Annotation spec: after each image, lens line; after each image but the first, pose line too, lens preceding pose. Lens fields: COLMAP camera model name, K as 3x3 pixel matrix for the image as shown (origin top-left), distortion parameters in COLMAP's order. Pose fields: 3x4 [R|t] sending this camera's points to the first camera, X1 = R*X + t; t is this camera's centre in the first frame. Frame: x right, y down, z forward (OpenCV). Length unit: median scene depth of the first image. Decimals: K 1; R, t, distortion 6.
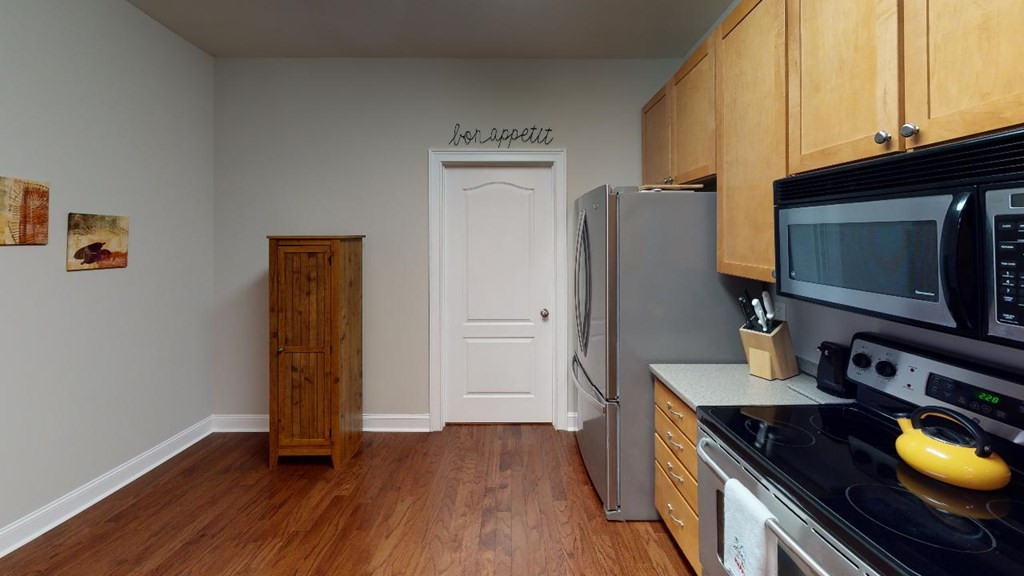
lens RADIAL K [[376.6, 0, 512.0], [0, 376.6, 288.0], [0, 0, 1]] dist [0.009585, 0.000021]
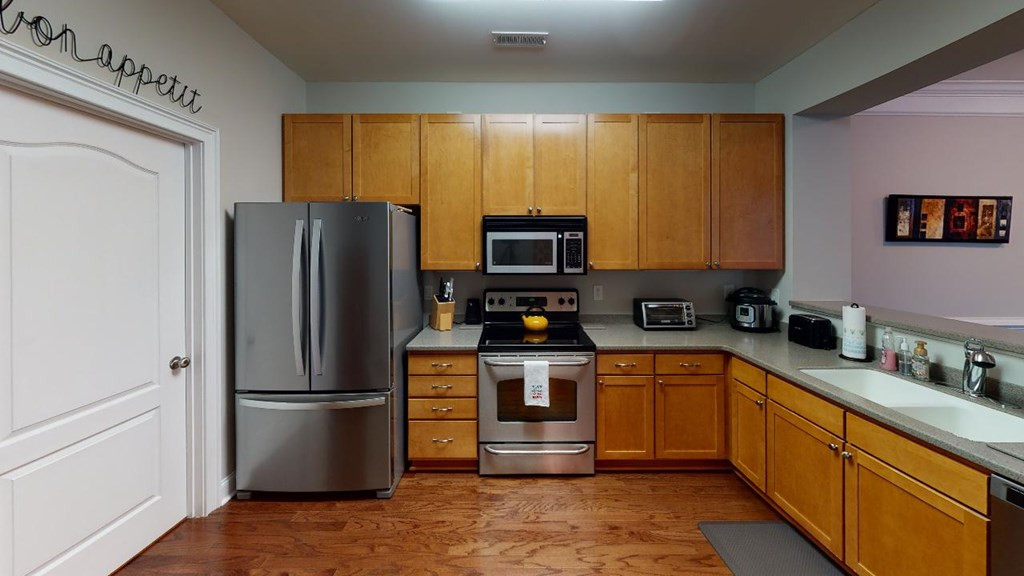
lens RADIAL K [[382.8, 0, 512.0], [0, 382.8, 288.0], [0, 0, 1]] dist [0.010520, 0.000030]
pose [[-0.009351, -0.120841, 0.992628, -0.715465], [0.142303, 0.982407, 0.120937, -0.075161], [-0.989779, 0.142384, 0.008010, 0.472692]]
